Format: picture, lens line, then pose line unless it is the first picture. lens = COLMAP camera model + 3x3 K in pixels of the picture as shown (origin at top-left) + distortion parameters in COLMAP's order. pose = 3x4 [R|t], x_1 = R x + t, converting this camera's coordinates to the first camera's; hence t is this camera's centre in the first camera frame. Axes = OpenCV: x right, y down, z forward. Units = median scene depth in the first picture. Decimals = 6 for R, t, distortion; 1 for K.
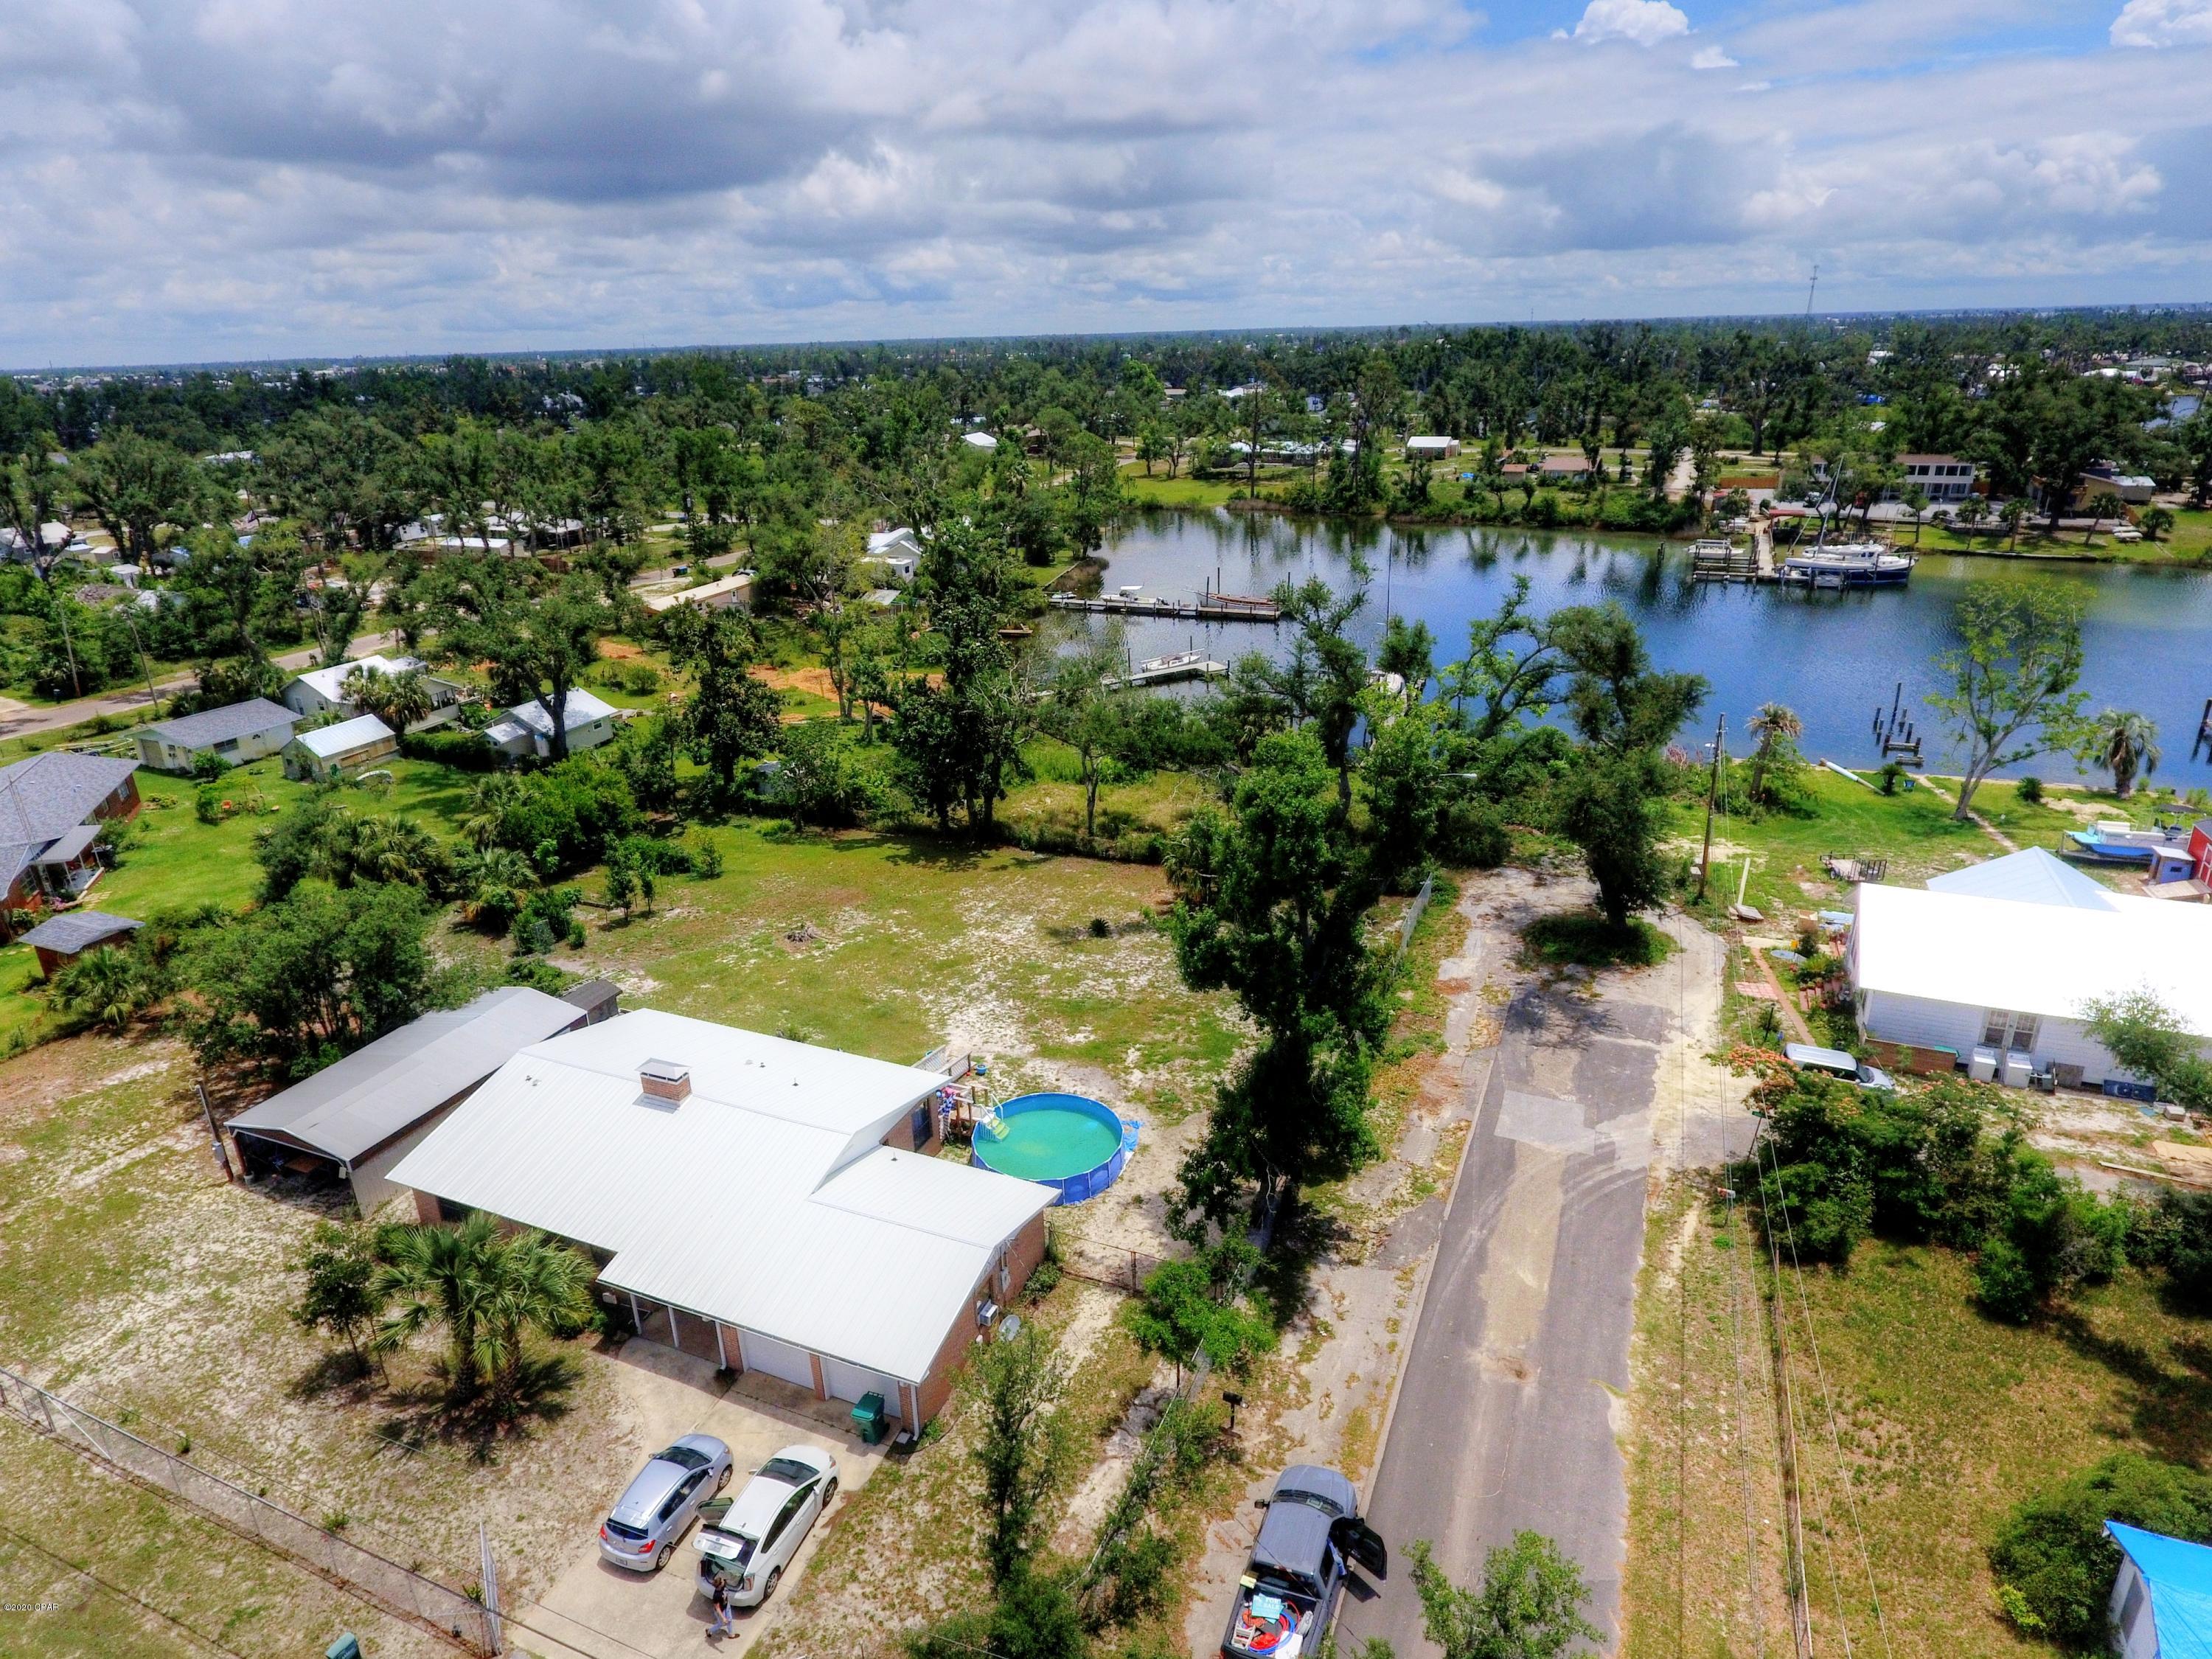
lens RADIAL K [[1293.2, 0, 1104.1], [0, 1293.2, 829.8], [0, 0, 1]] dist [-0.005642, 0.002215]
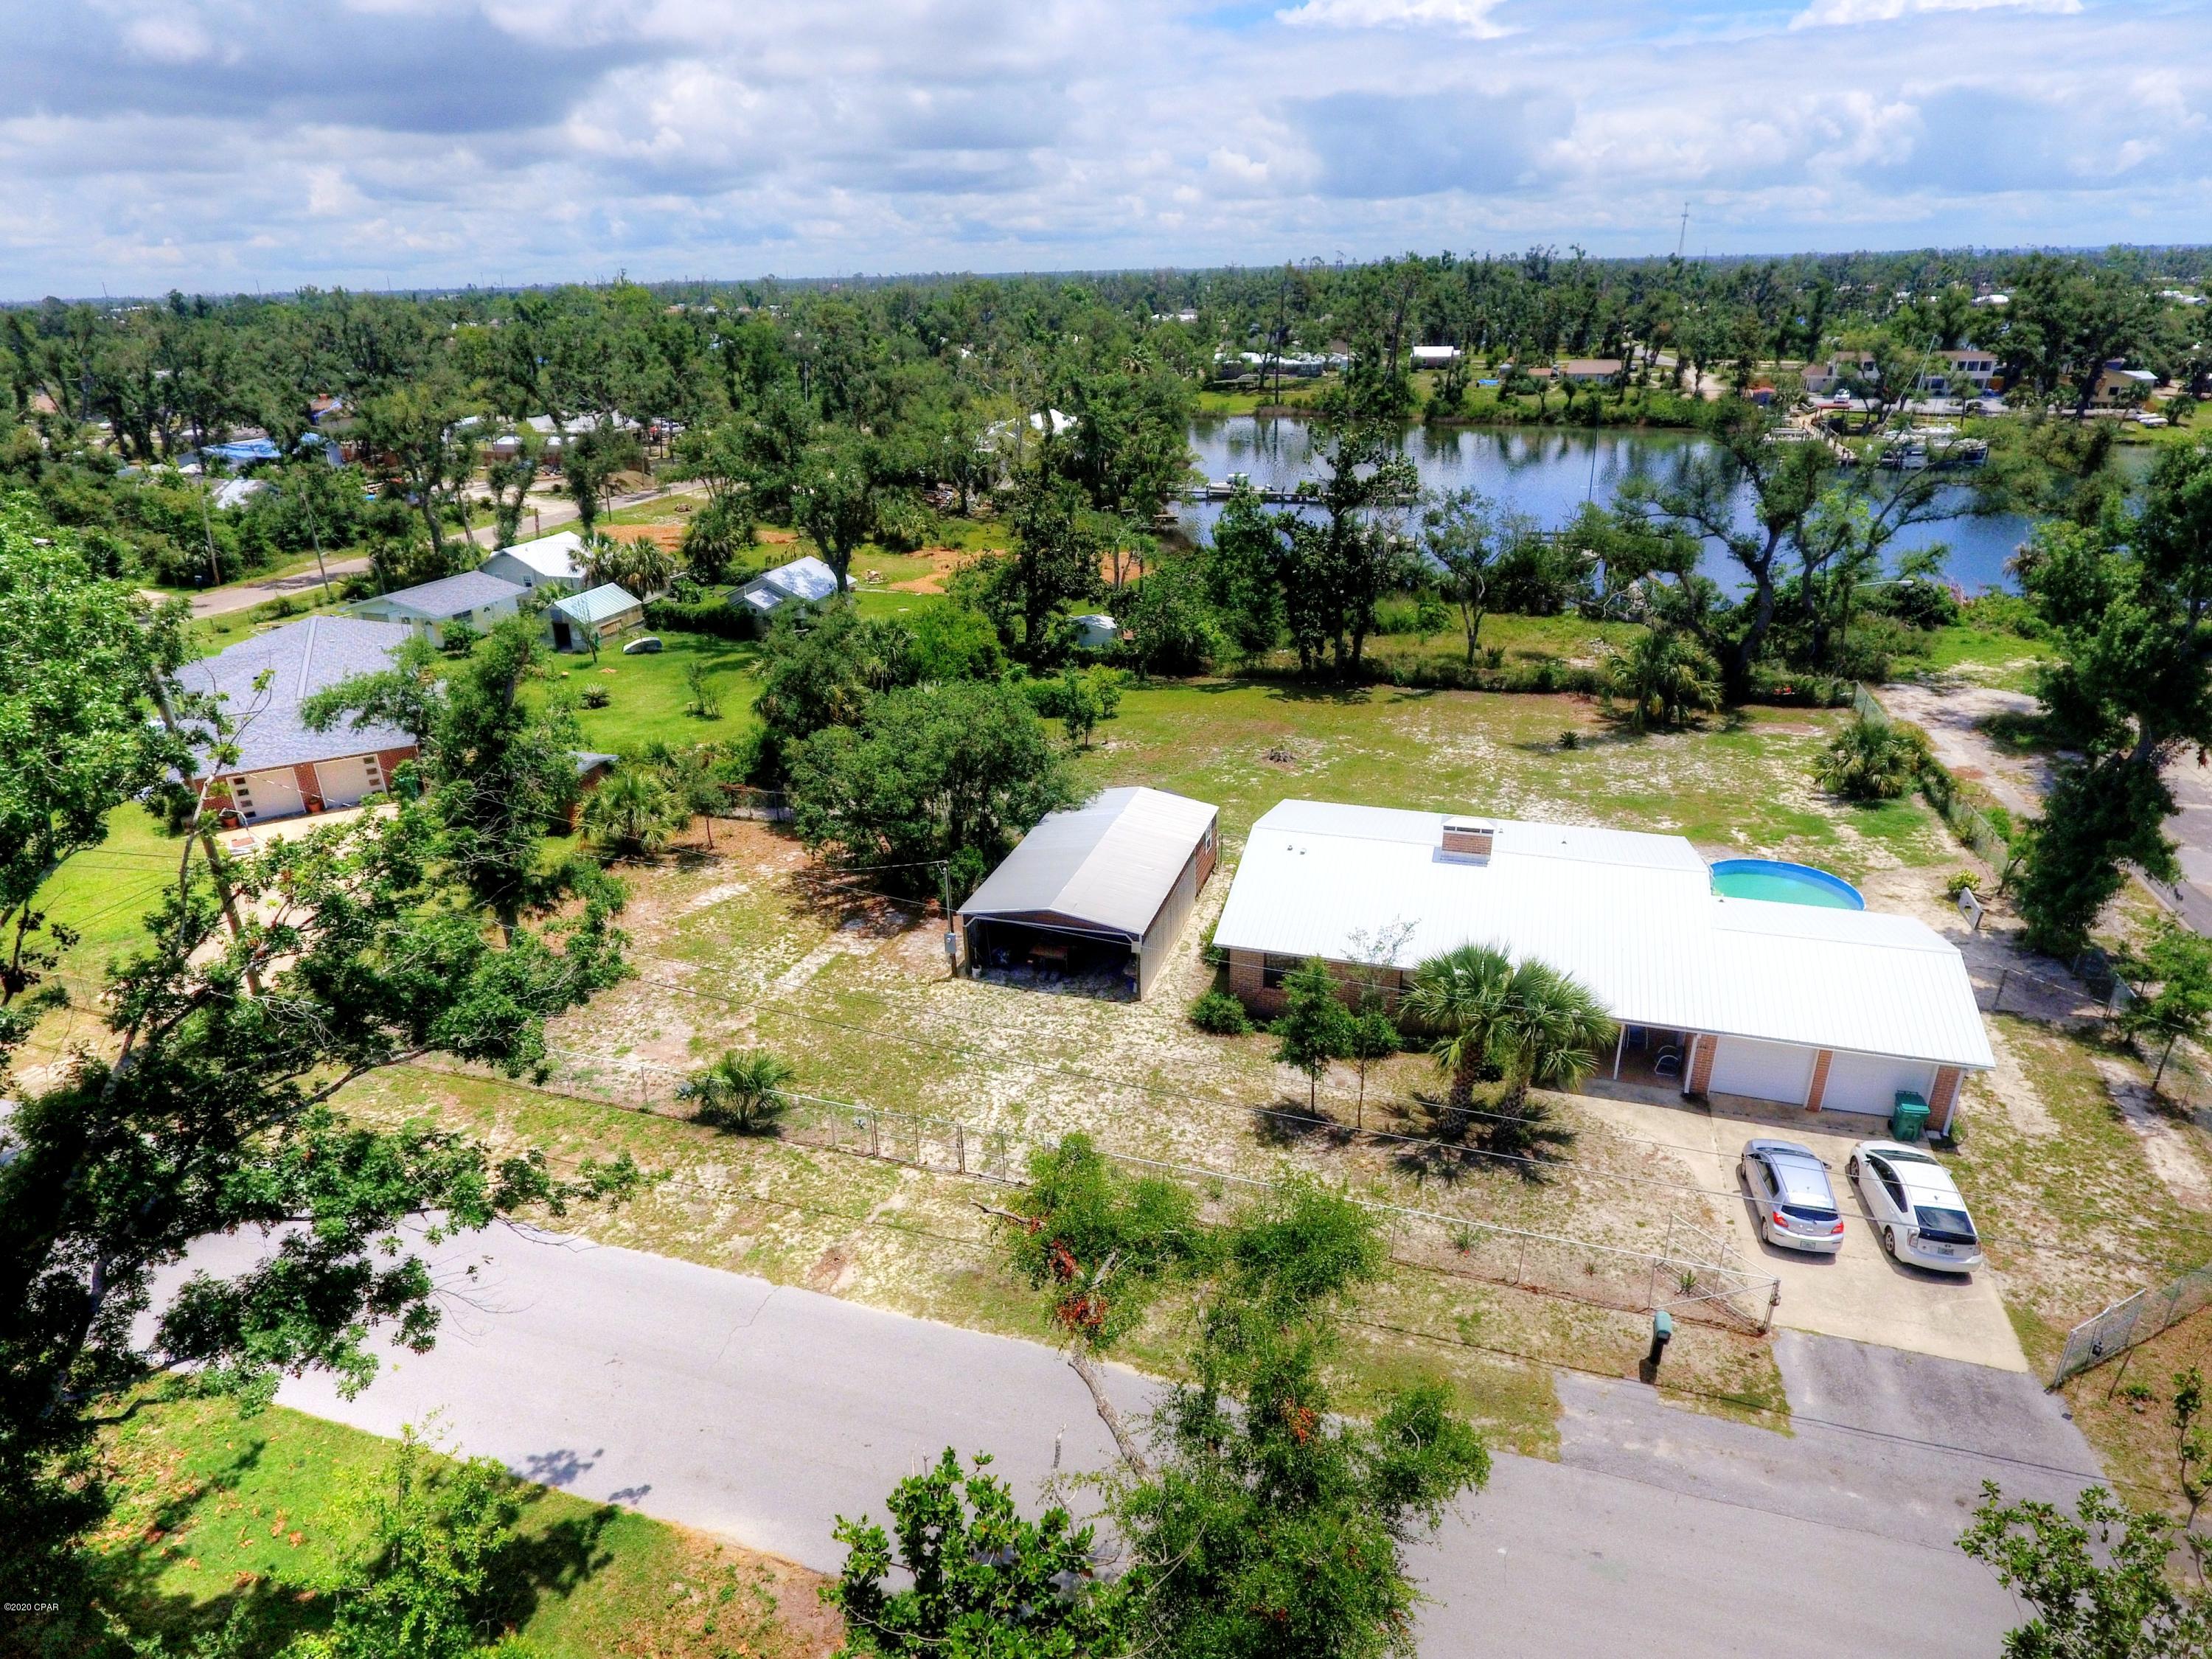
lens RADIAL K [[1293.2, 0, 1104.1], [0, 1293.2, 829.8], [0, 0, 1]] dist [-0.005642, 0.002215]
pose [[0.994790, -0.036551, 0.095171, -0.387737], [0.032874, 0.998662, 0.039919, 0.078784], [-0.096503, -0.036583, 0.994660, 0.038921]]
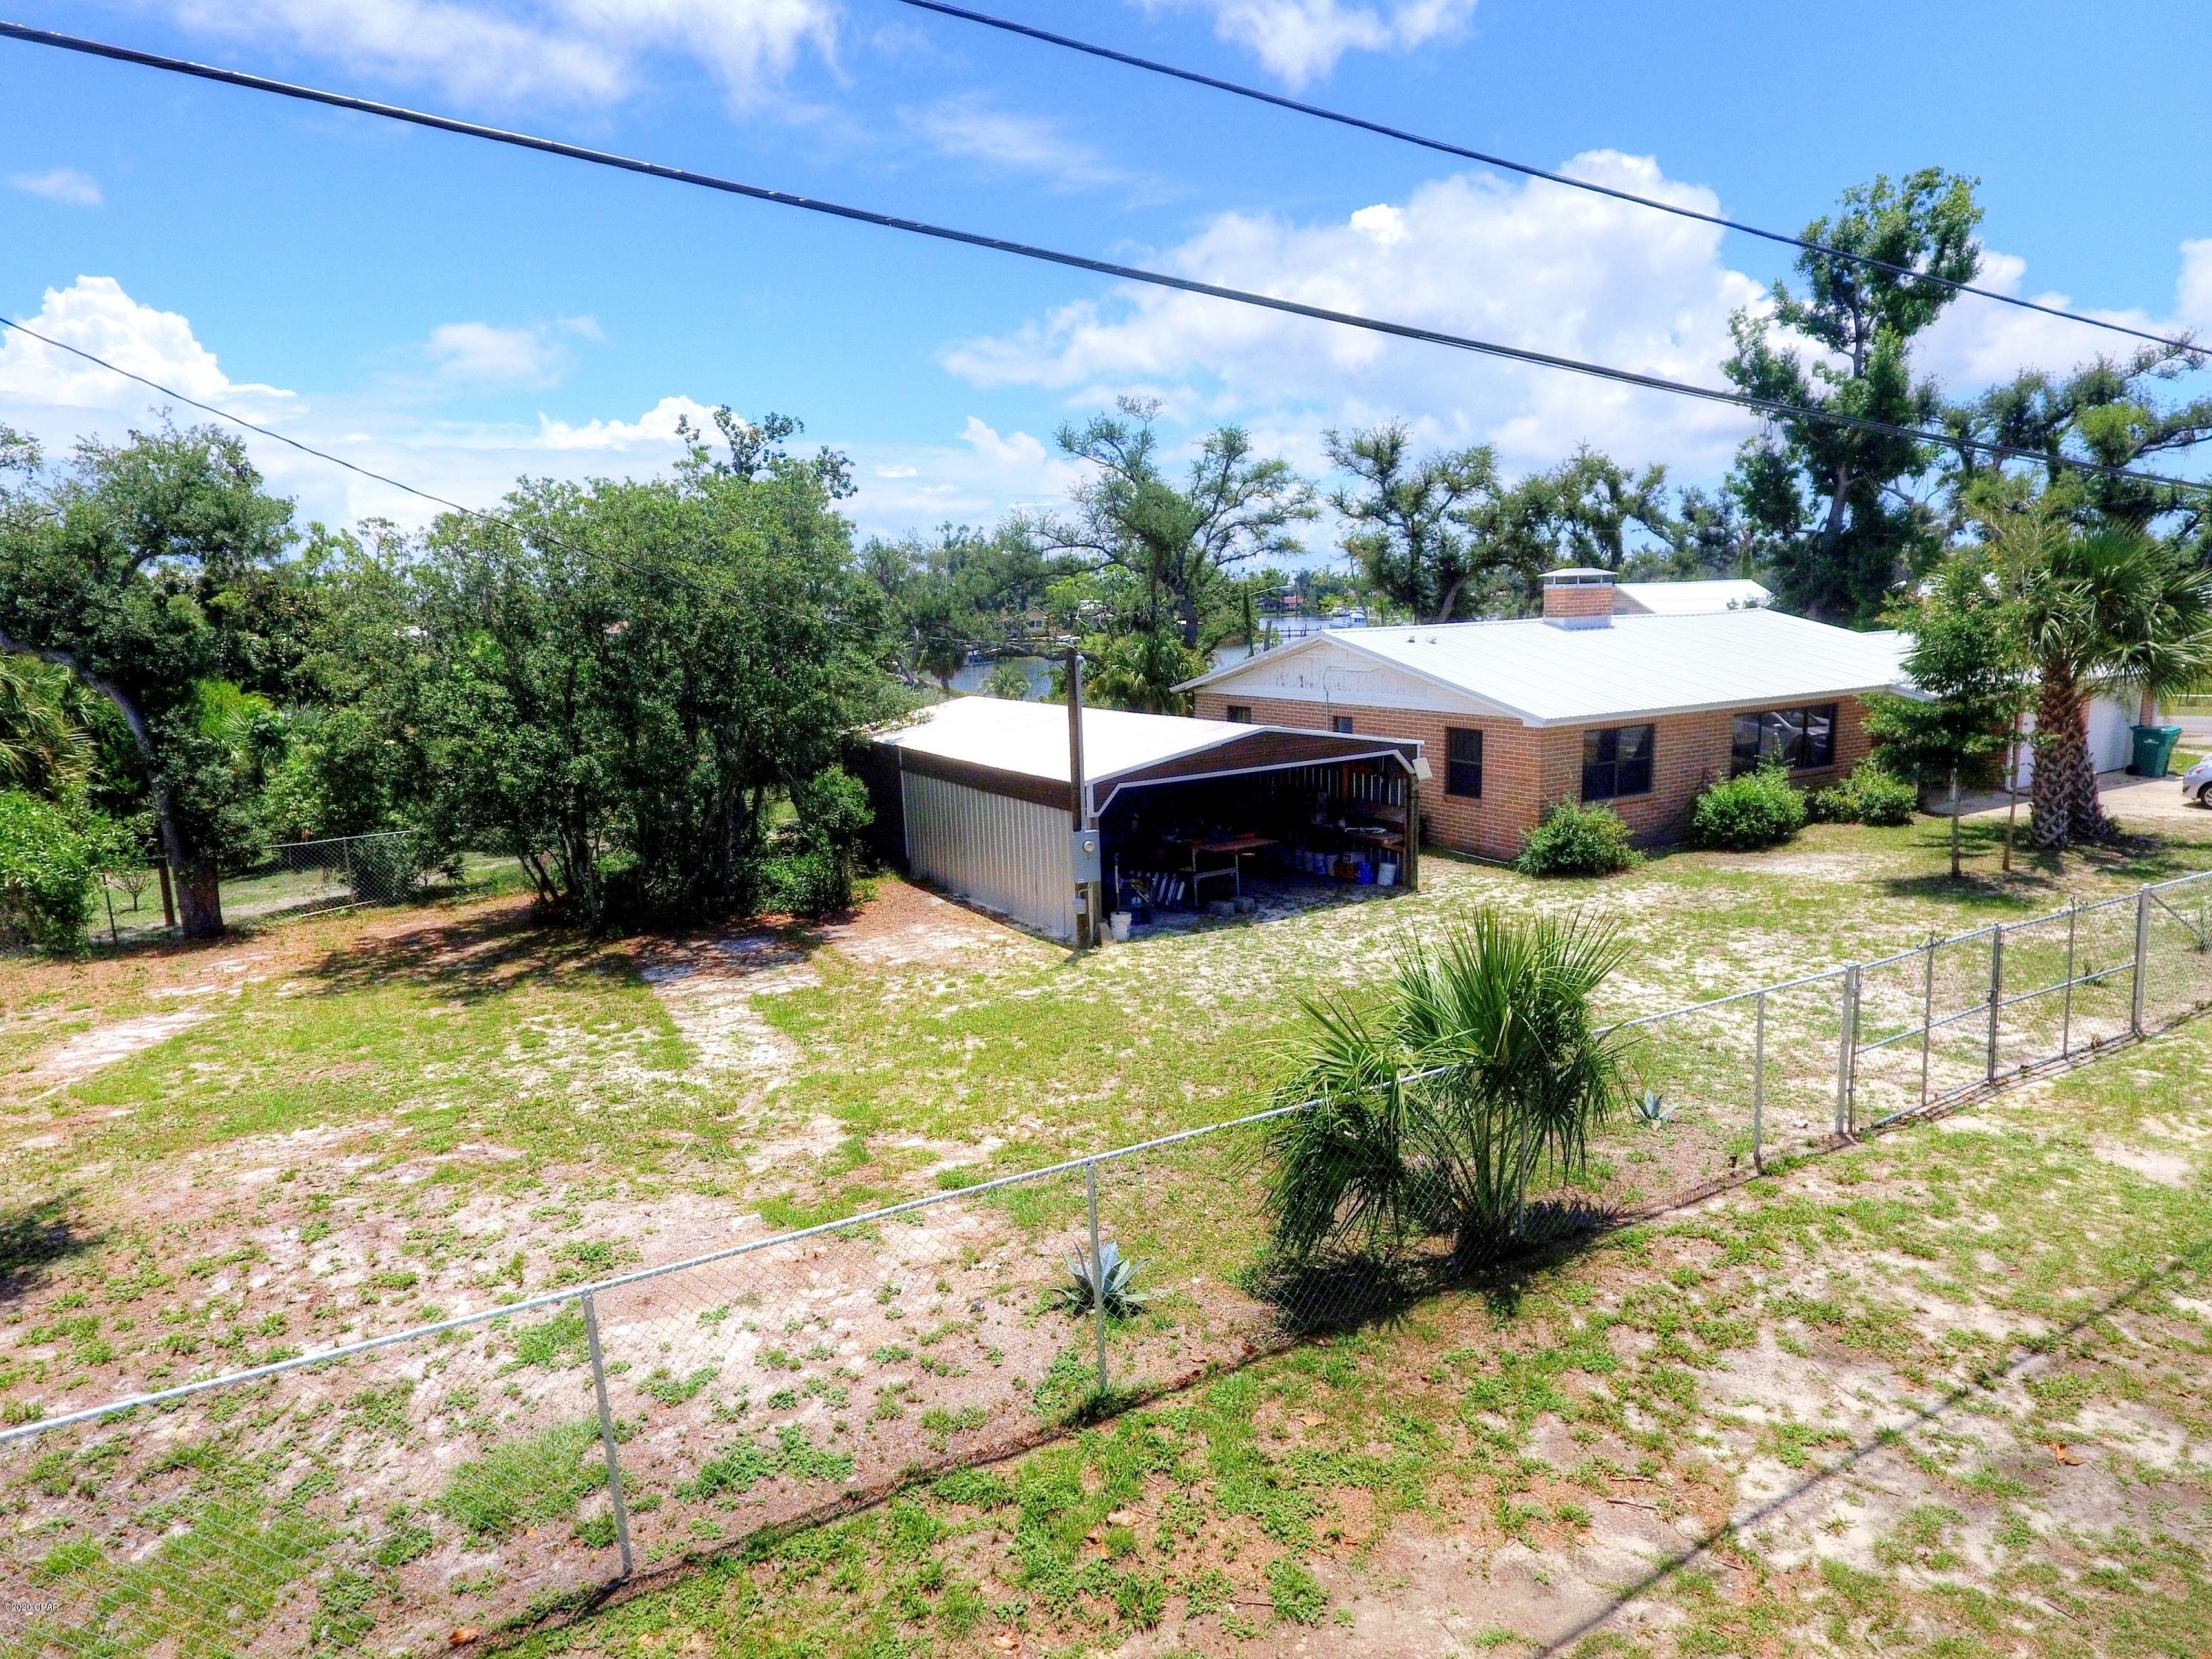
lens RADIAL K [[1293.2, 0, 1104.1], [0, 1293.2, 829.8], [0, 0, 1]] dist [-0.005642, 0.002215]
pose [[0.610023, -0.130635, 0.781541, -0.576698], [0.302344, 0.950068, -0.077187, 0.159979], [-0.732434, 0.283380, 0.619061, 0.440910]]
